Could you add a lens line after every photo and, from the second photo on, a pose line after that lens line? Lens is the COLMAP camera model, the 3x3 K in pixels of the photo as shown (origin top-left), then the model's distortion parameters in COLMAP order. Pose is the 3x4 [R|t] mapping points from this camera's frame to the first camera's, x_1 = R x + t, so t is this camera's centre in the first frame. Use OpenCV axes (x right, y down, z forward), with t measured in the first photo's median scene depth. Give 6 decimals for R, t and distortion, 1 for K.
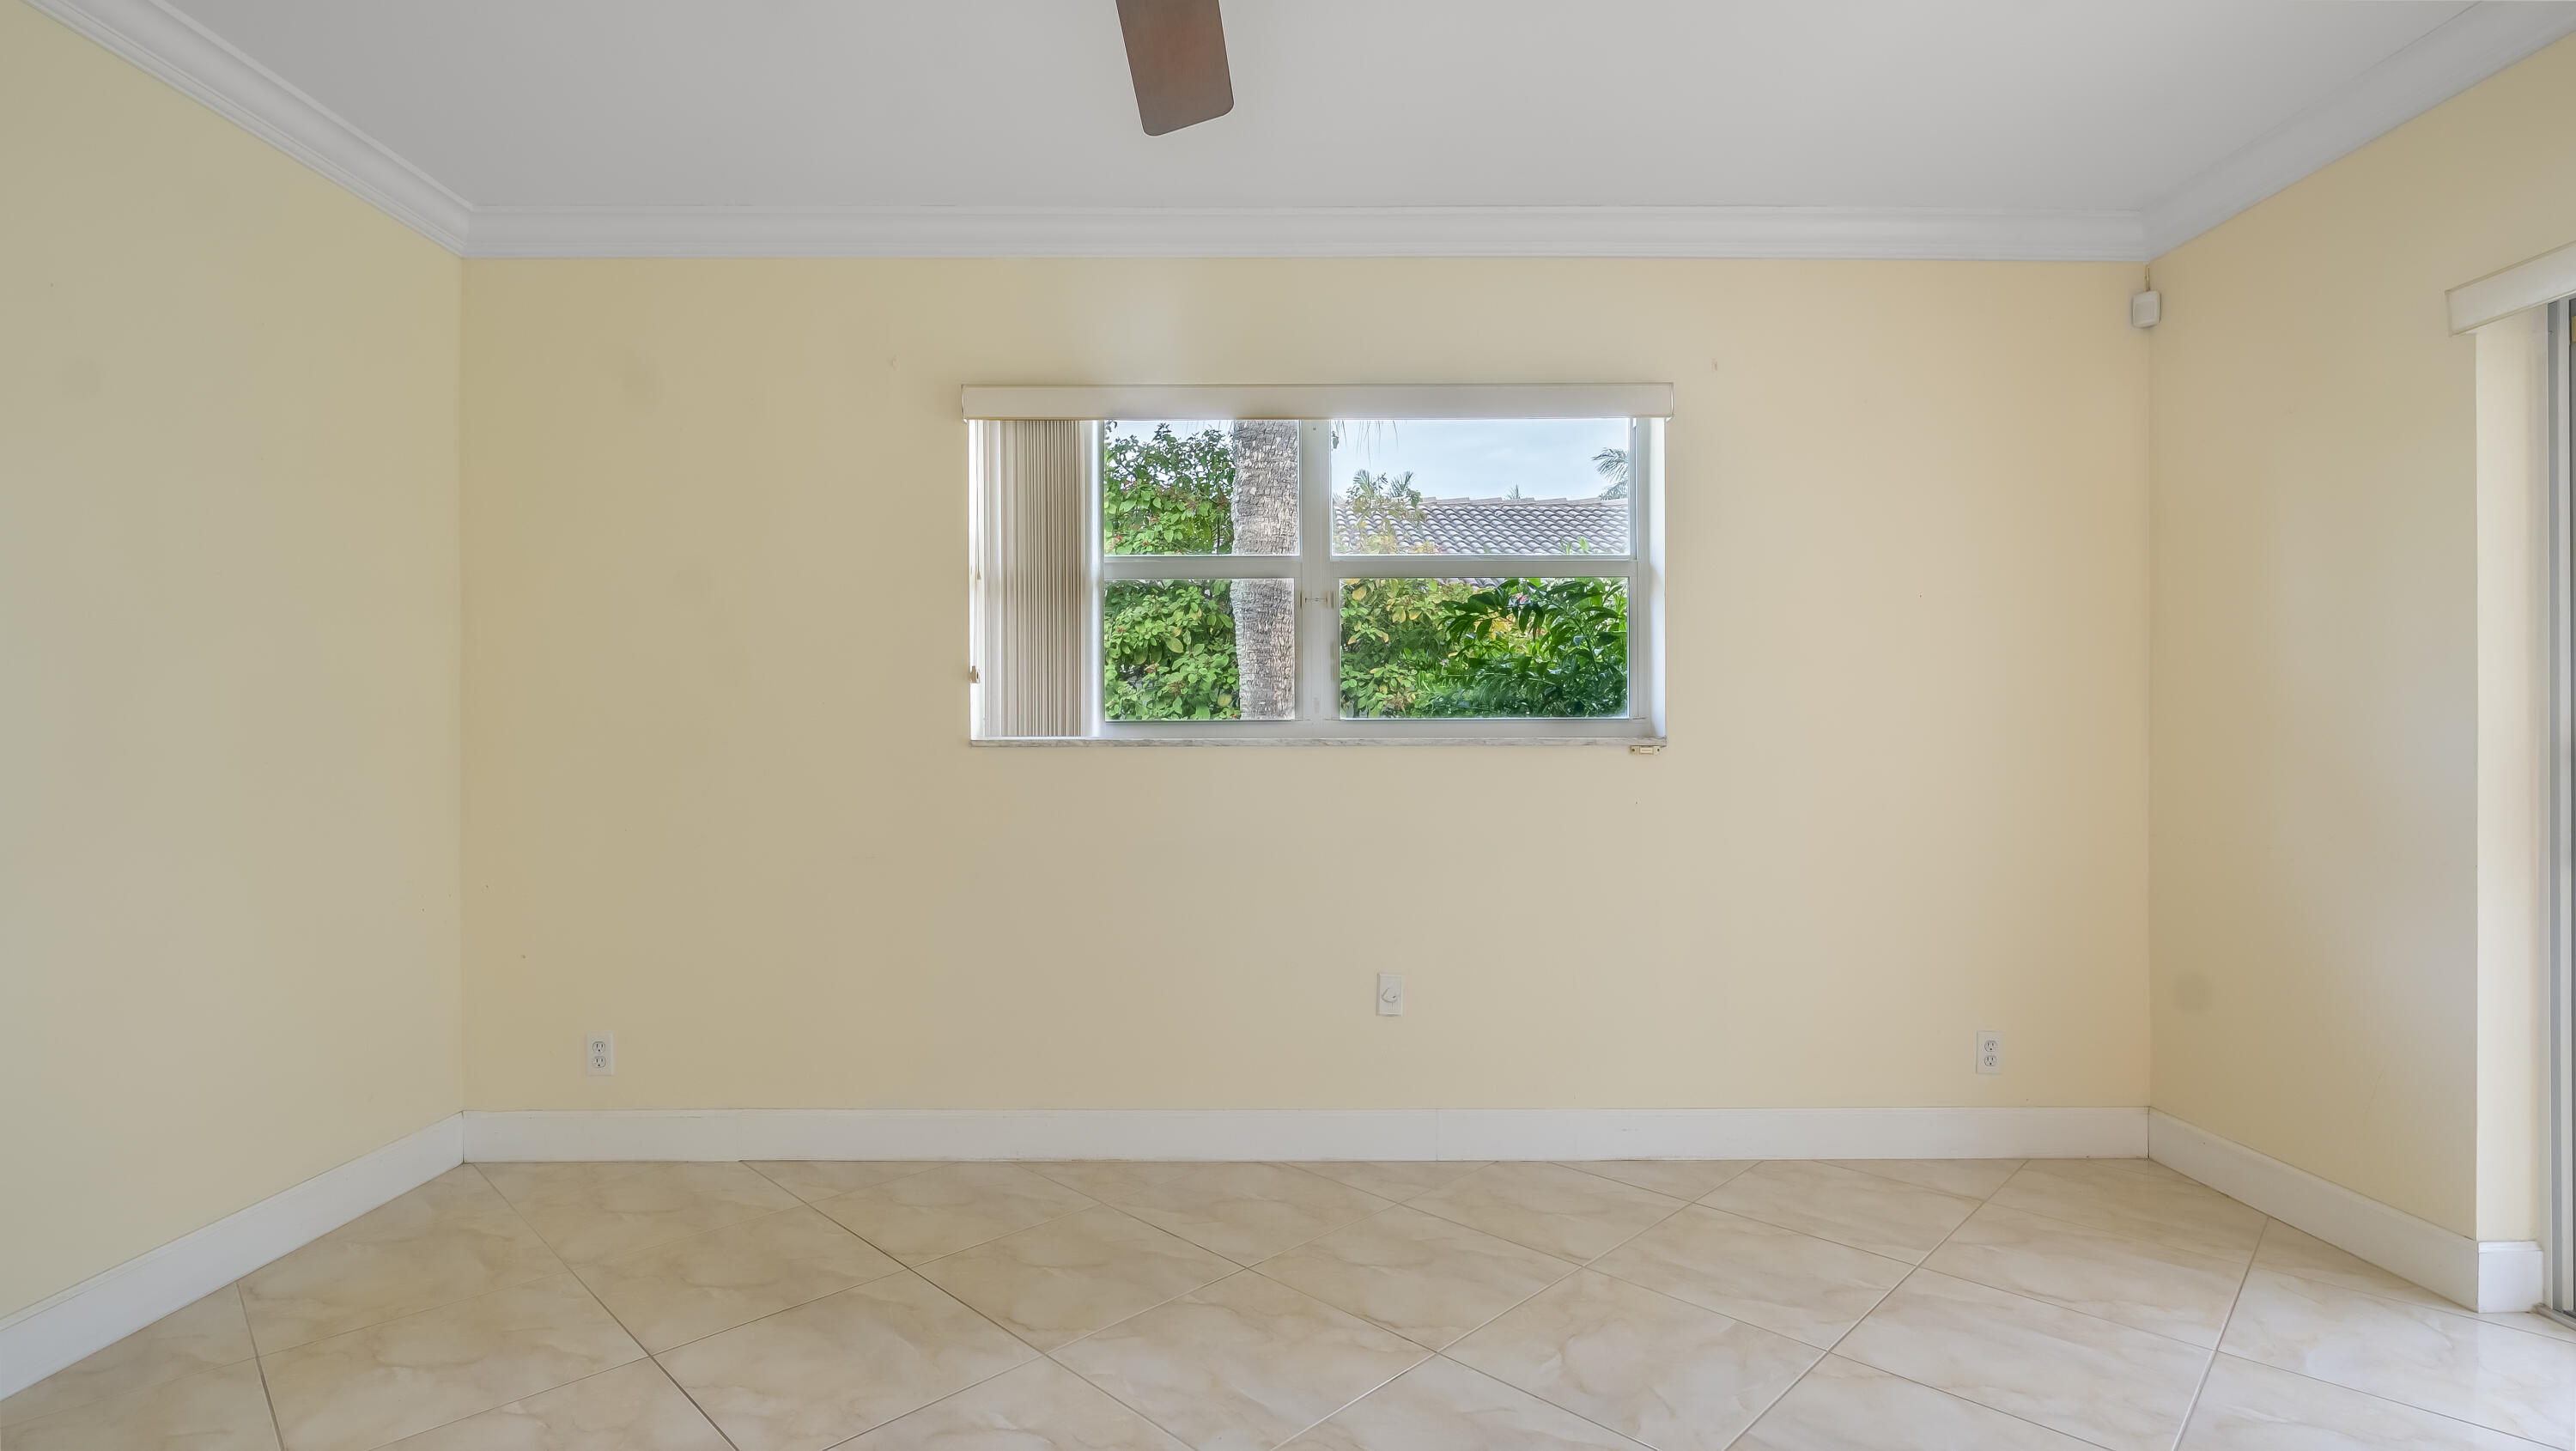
lens RADIAL K [[1175.3, 0, 1297.2], [0, 1175.3, 713.9], [0, 0, 1]] dist [-0.003355, -0.000568]
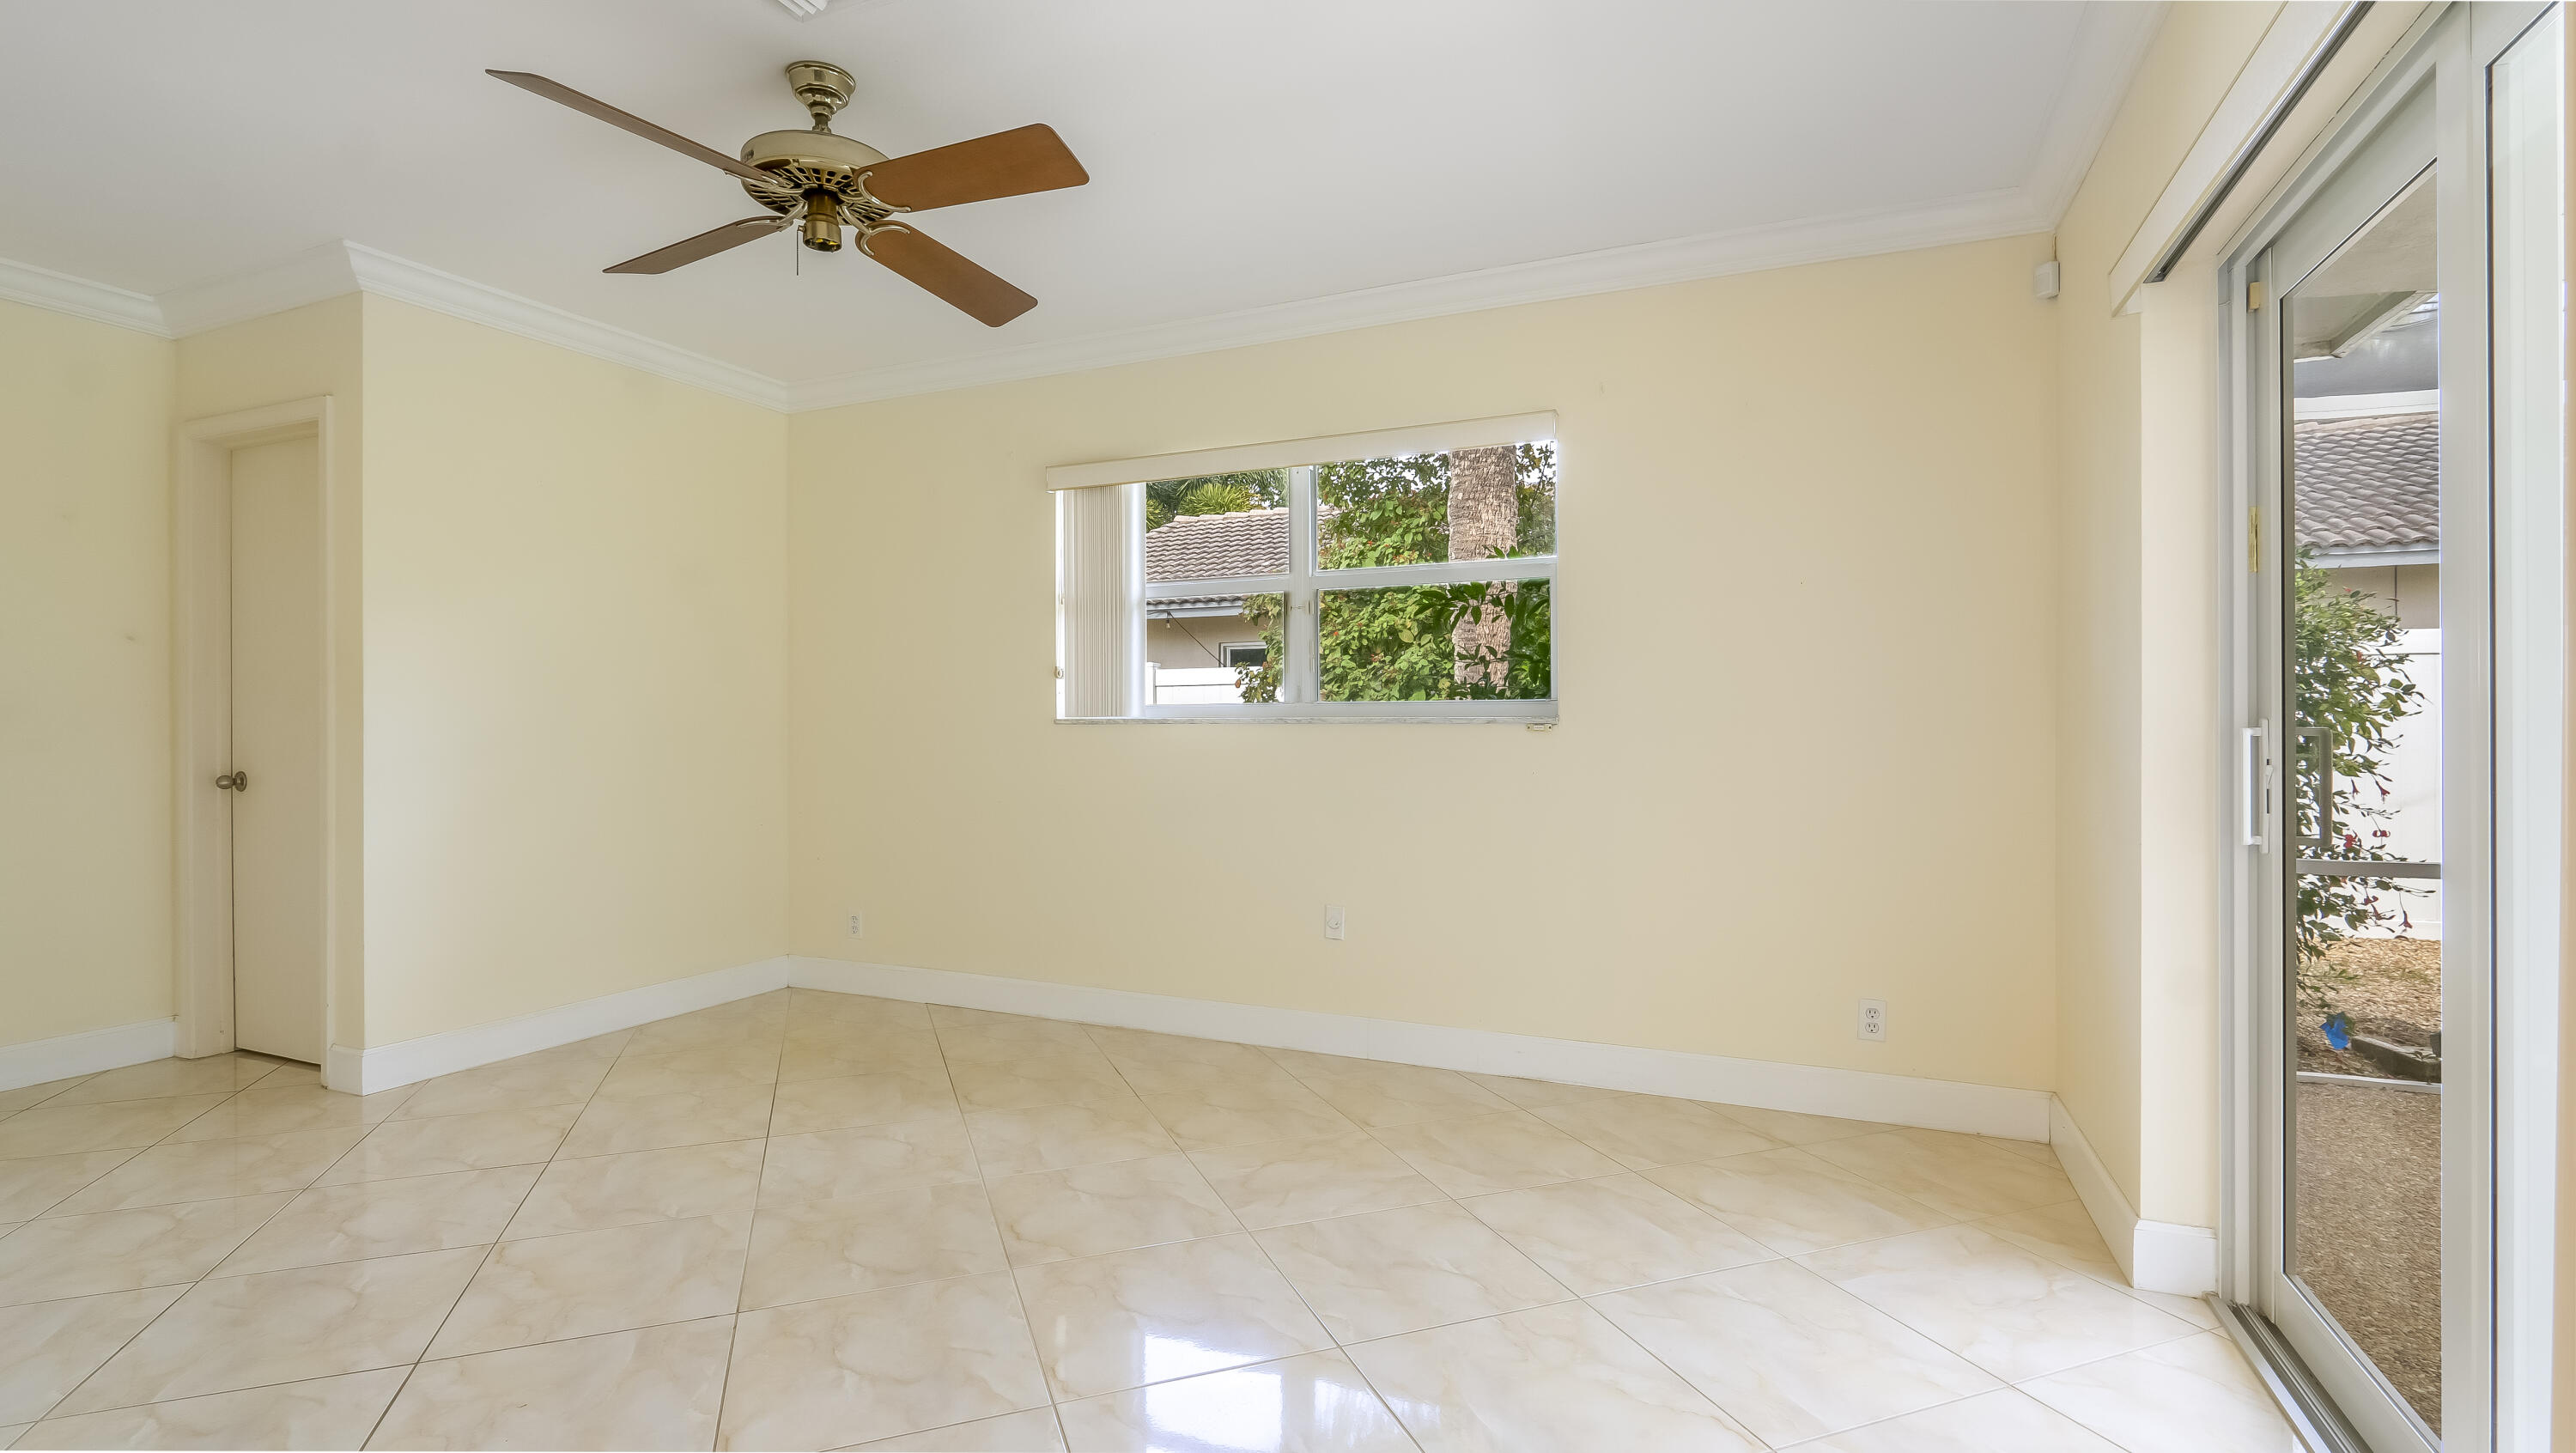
lens RADIAL K [[1170.5, 0, 1296.4], [0, 1170.5, 692.1], [0, 0, 1]] dist [-0.003288, 0.000056]
pose [[0.910938, -0.010235, -0.412416, 0.567340], [0.009315, 0.999948, -0.004241, -0.001548], [0.412438, 0.000022, 0.910986, -0.154262]]
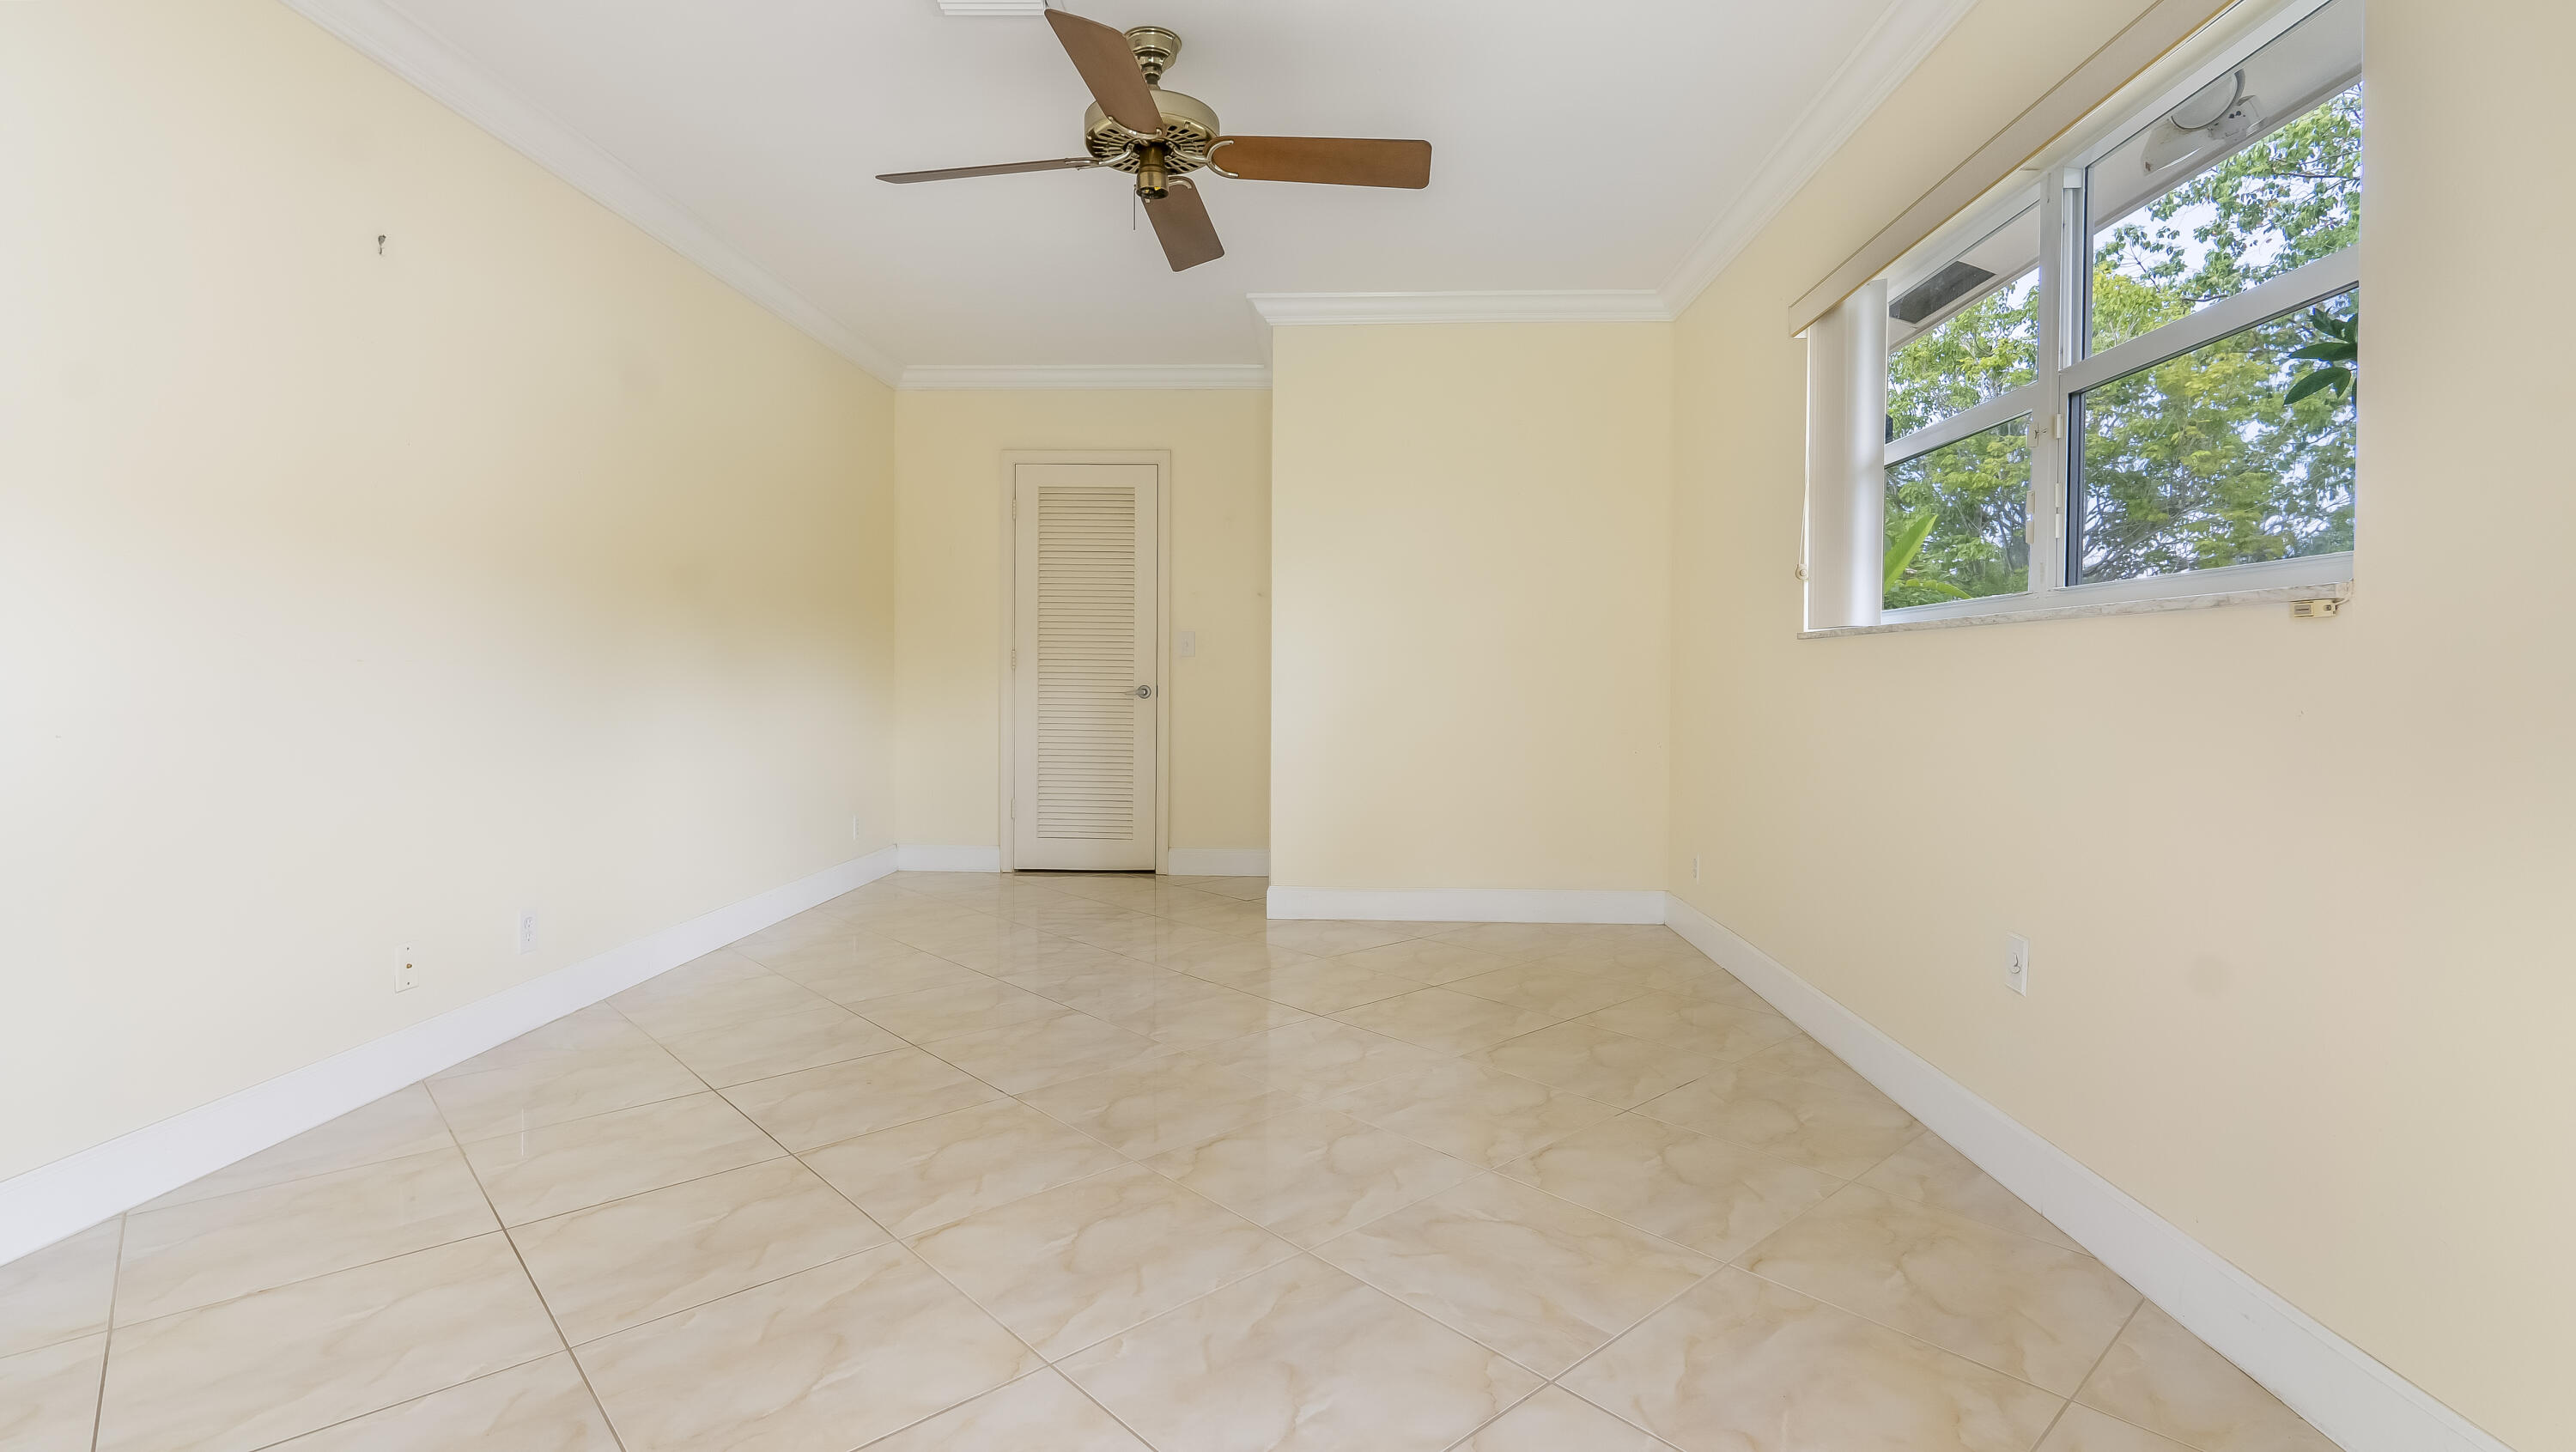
lens RADIAL K [[1203.4, 0, 1285.1], [0, 1203.4, 690.6], [0, 0, 1]] dist [0.000103, 0.000041]
pose [[-0.055489, 0.016016, -0.998331, 0.857861], [0.022747, 0.999632, 0.014773, 0.049177], [0.998200, -0.021890, -0.055833, 0.603704]]
